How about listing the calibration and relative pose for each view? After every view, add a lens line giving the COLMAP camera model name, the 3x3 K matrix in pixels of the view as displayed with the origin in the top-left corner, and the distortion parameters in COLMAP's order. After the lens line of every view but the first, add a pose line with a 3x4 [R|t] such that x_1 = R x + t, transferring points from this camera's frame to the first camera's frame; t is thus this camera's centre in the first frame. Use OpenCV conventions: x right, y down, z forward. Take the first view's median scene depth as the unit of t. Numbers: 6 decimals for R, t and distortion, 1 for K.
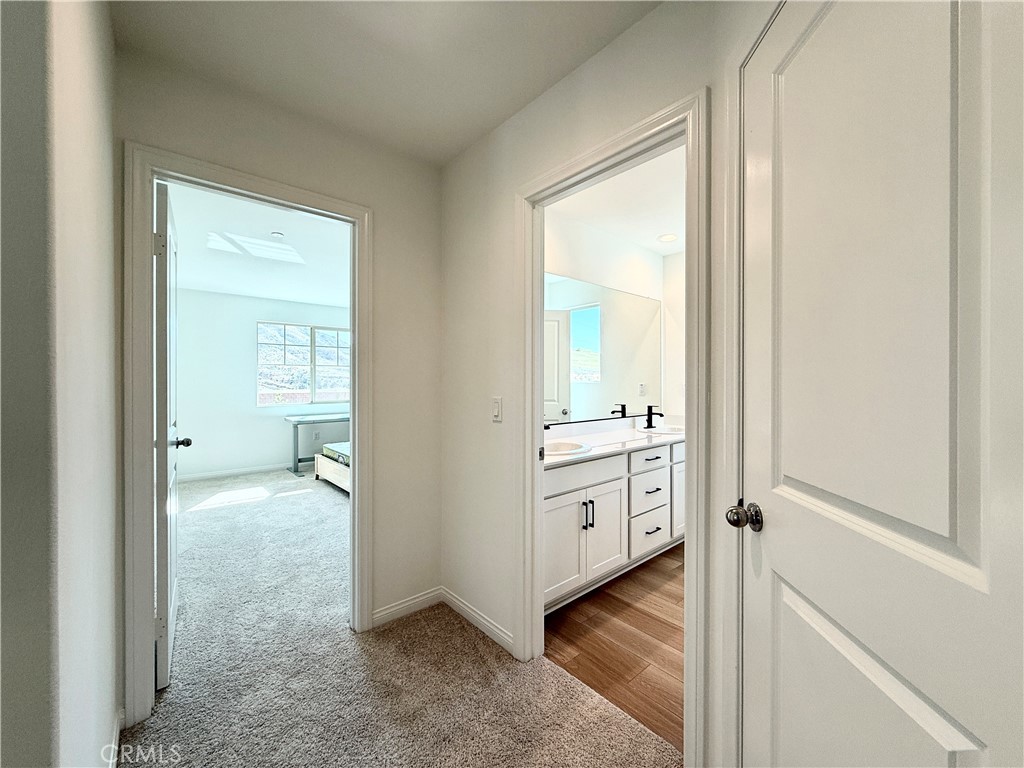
lens RADIAL K [[409.2, 0, 512.2], [0, 409.2, 383.9], [0, 0, 1]] dist [-0.003560, 0.000223]
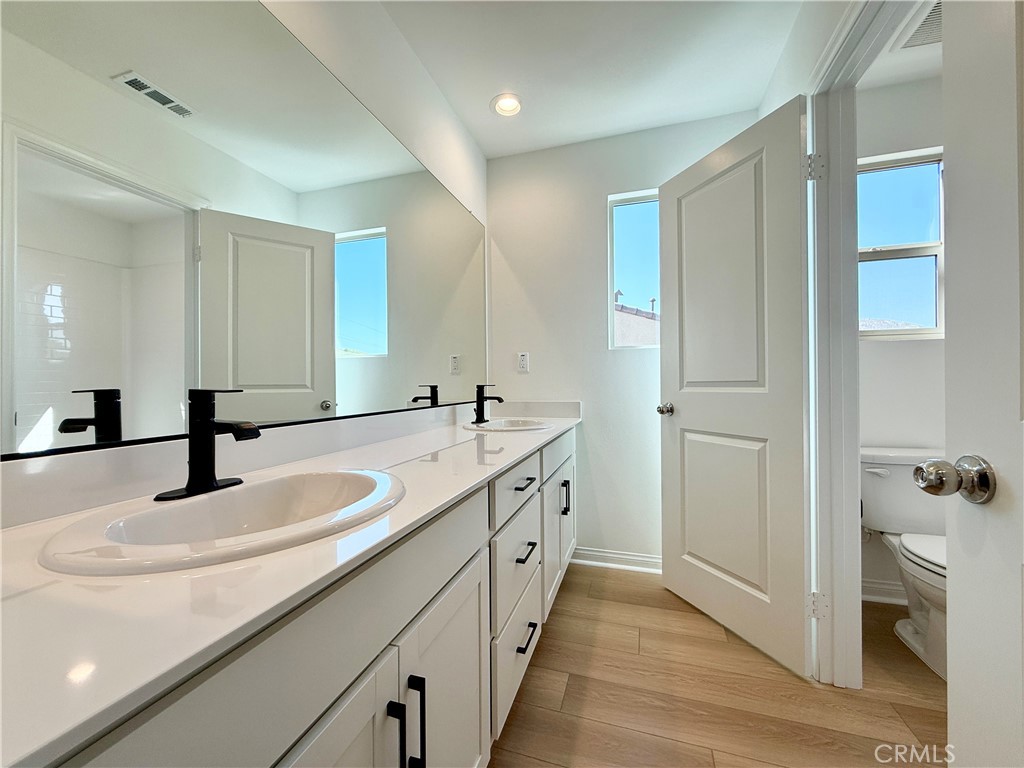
lens RADIAL K [[409.2, 0, 514.0], [0, 409.2, 382.7], [0, 0, 1]] dist [-0.003560, 0.000223]
pose [[0.851685, -0.005990, 0.524020, 0.063309], [0.009775, 0.999942, -0.004458, 0.049576], [-0.523963, 0.008919, 0.851694, 0.436681]]
